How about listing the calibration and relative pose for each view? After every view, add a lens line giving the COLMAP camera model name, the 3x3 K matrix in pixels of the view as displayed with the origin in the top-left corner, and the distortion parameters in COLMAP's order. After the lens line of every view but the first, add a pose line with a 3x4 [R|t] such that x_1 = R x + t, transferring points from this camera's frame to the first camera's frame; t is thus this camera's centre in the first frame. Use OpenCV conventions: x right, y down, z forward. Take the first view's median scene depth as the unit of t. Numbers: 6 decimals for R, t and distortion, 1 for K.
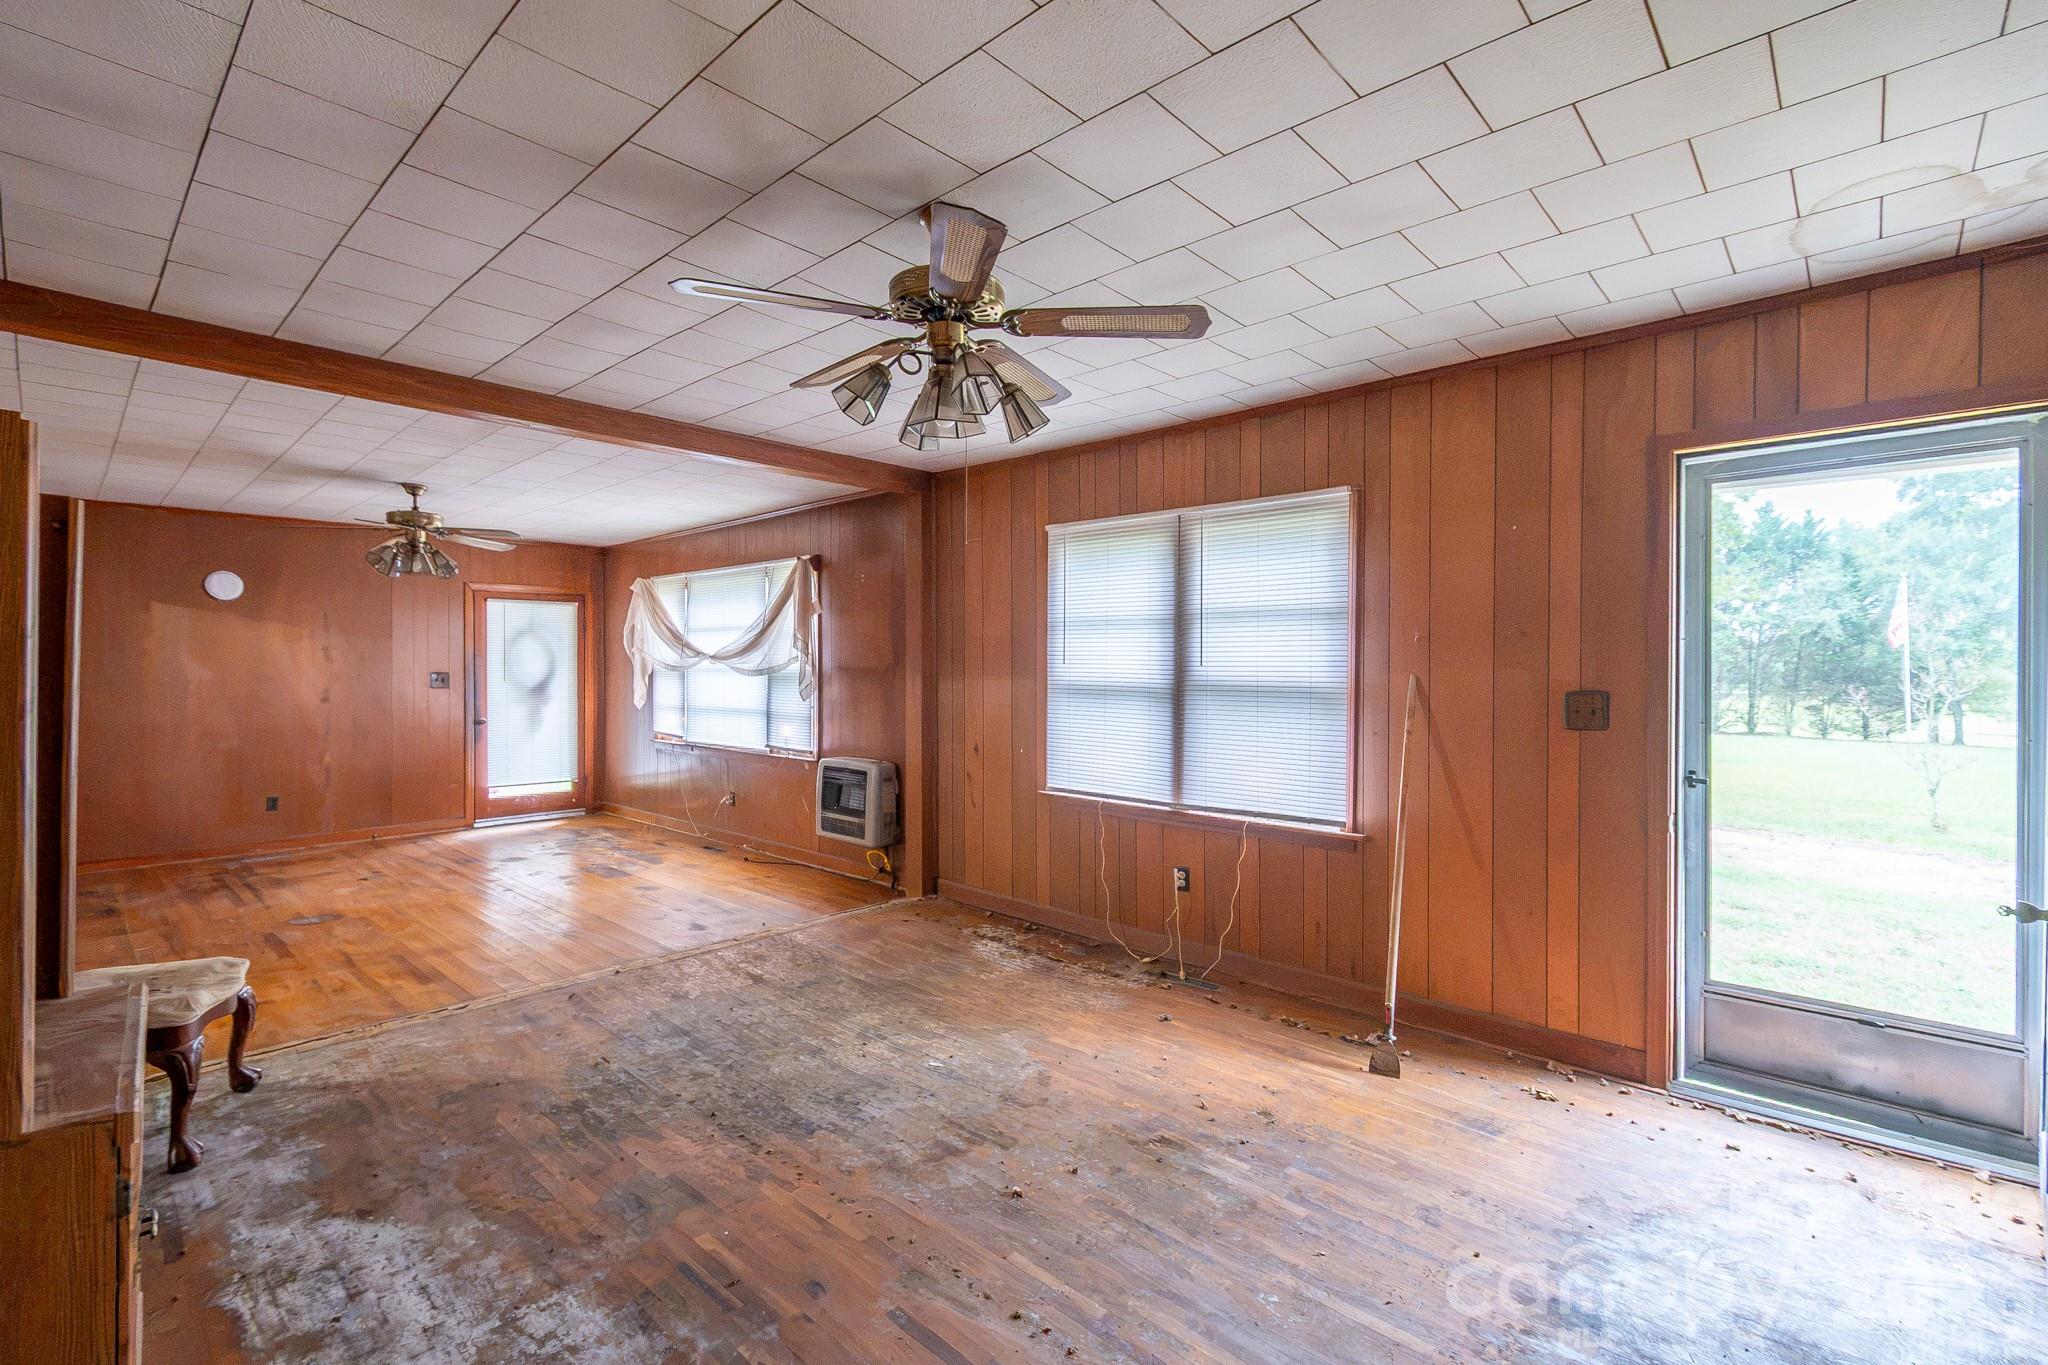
lens RADIAL K [[936.3, 0, 1047.6], [0, 936.3, 673.7], [0, 0, 1]] dist [0.004165, -0.002808]
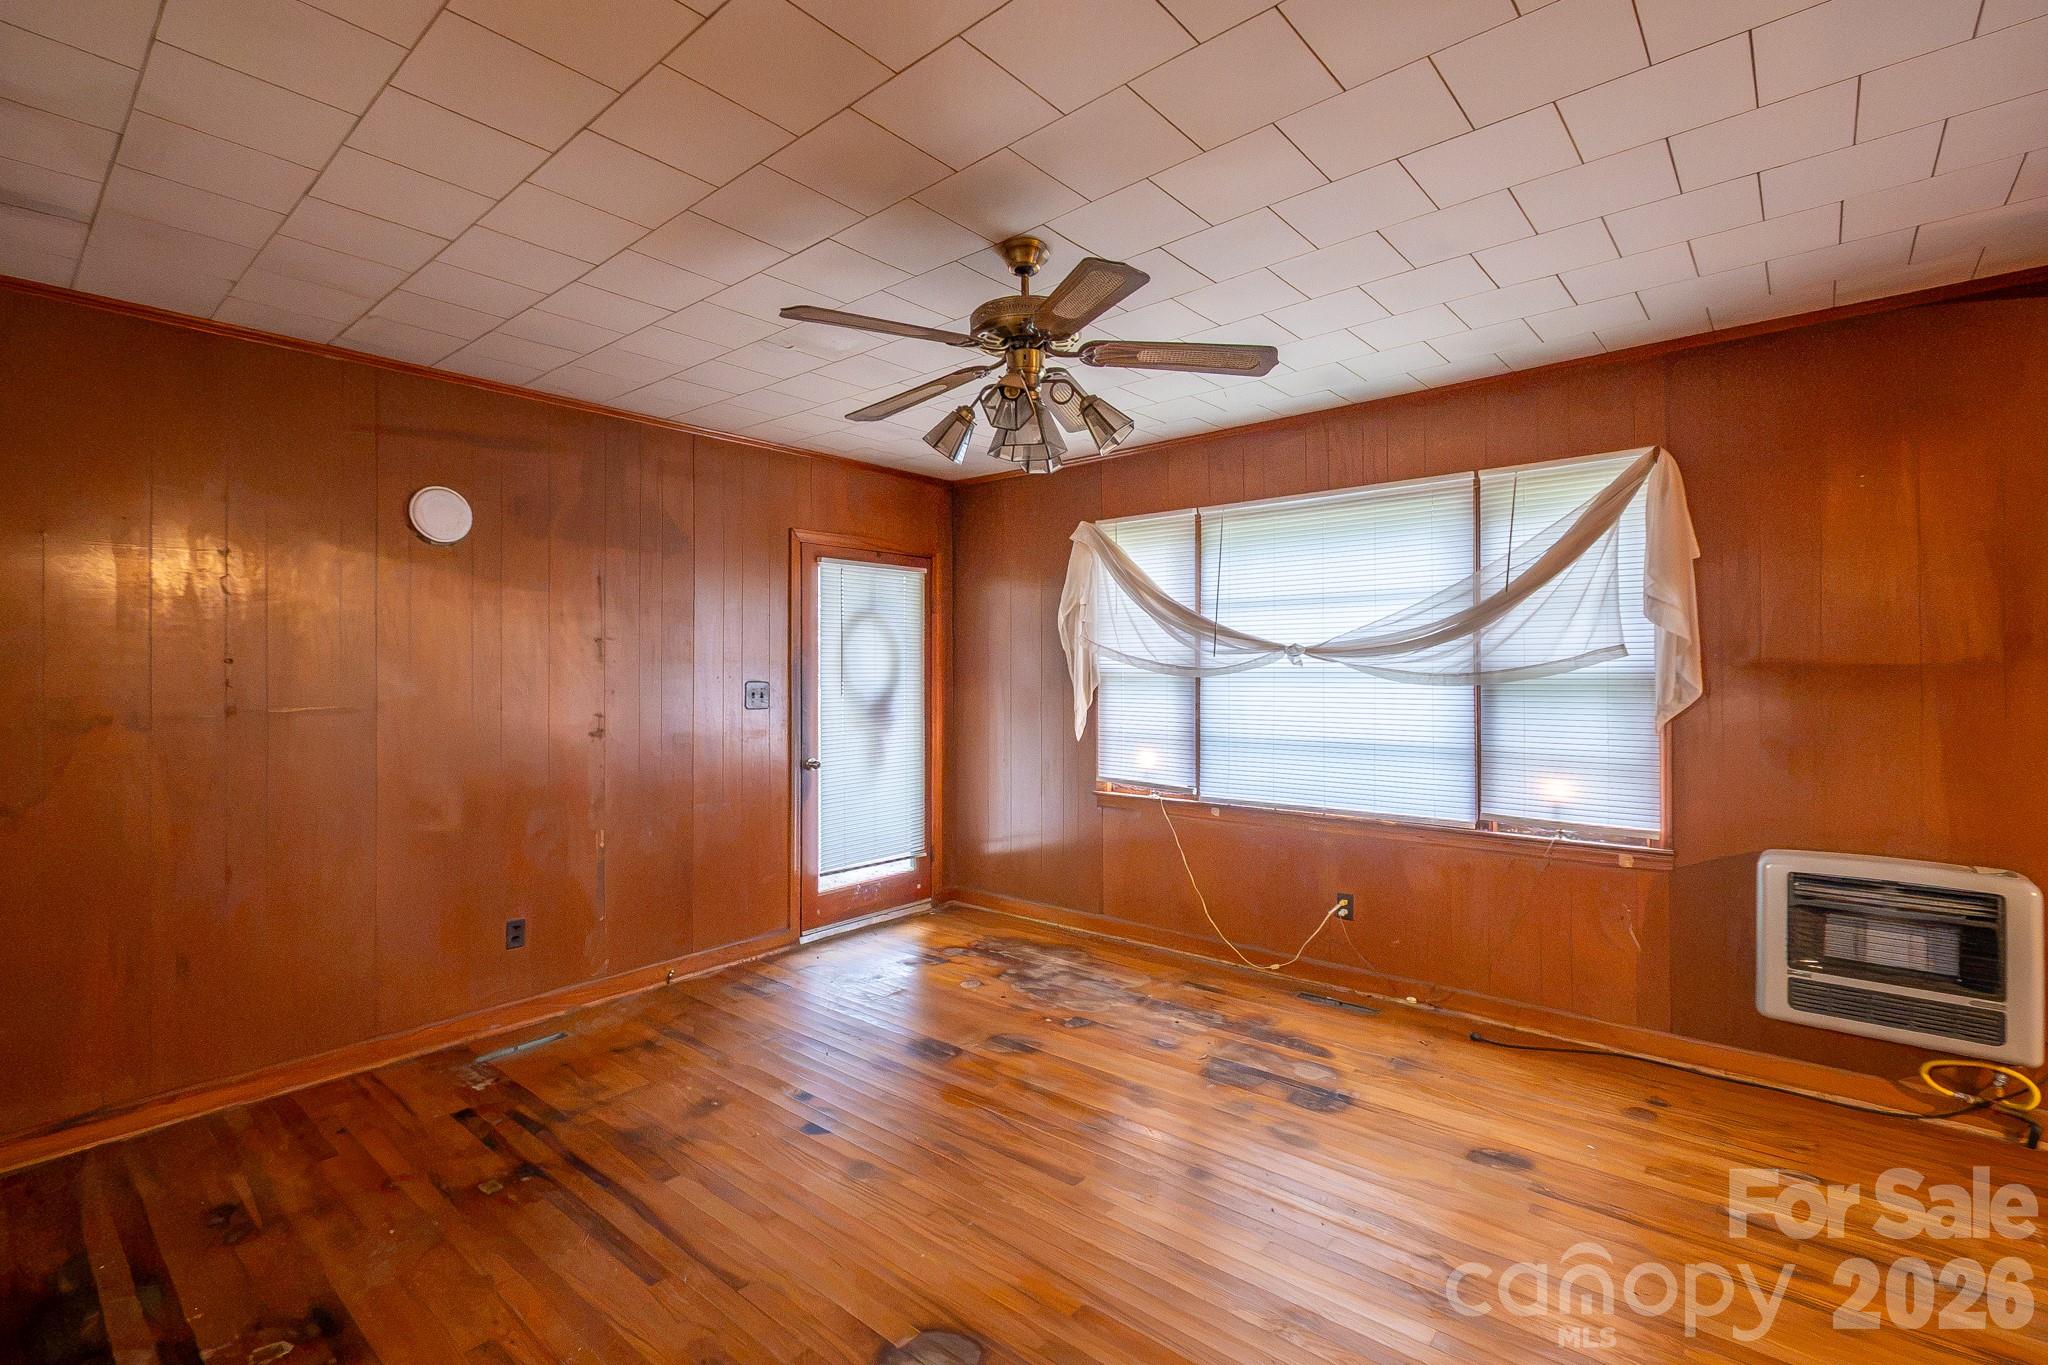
lens RADIAL K [[936.3, 0, 1028.0], [0, 936.3, 674.5], [0, 0, 1]] dist [0.004165, -0.002808]
pose [[0.999246, -0.005494, 0.038435, -0.517206], [0.005779, 0.999957, -0.007293, -0.000480], [-0.038393, 0.007509, 0.999234, 0.428661]]
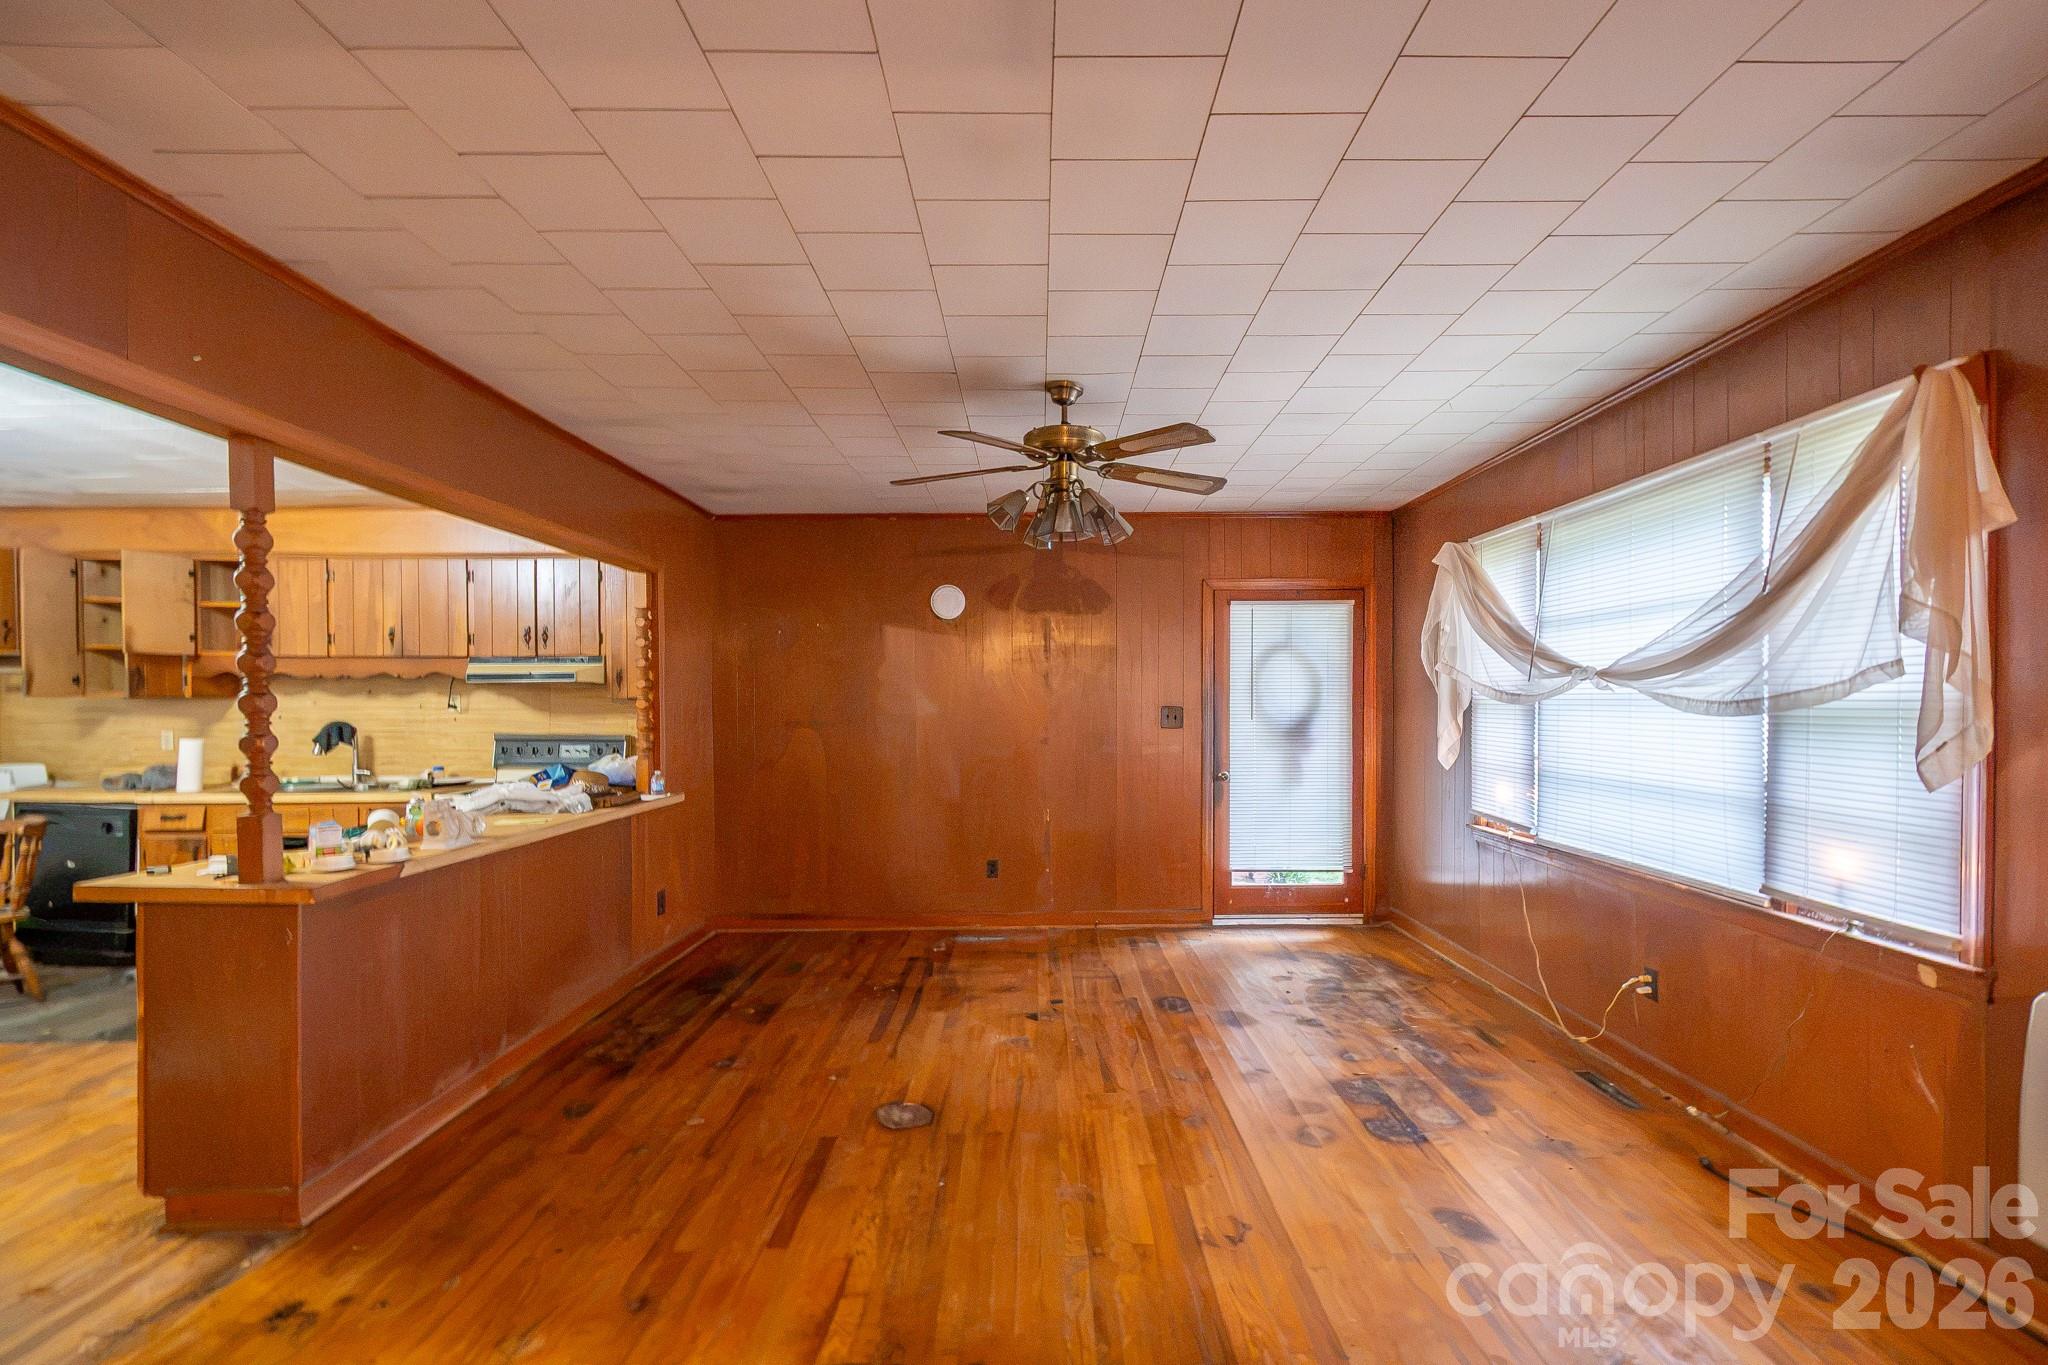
lens RADIAL K [[936.3, 0, 1021.5], [0, 936.3, 712.2], [0, 0, 1]] dist [0.004165, -0.002808]
pose [[0.667060, 0.004954, -0.744988, -0.191071], [-0.003124, 0.999988, 0.003853, 0.000618], [0.744997, -0.000242, 0.667067, 0.442889]]
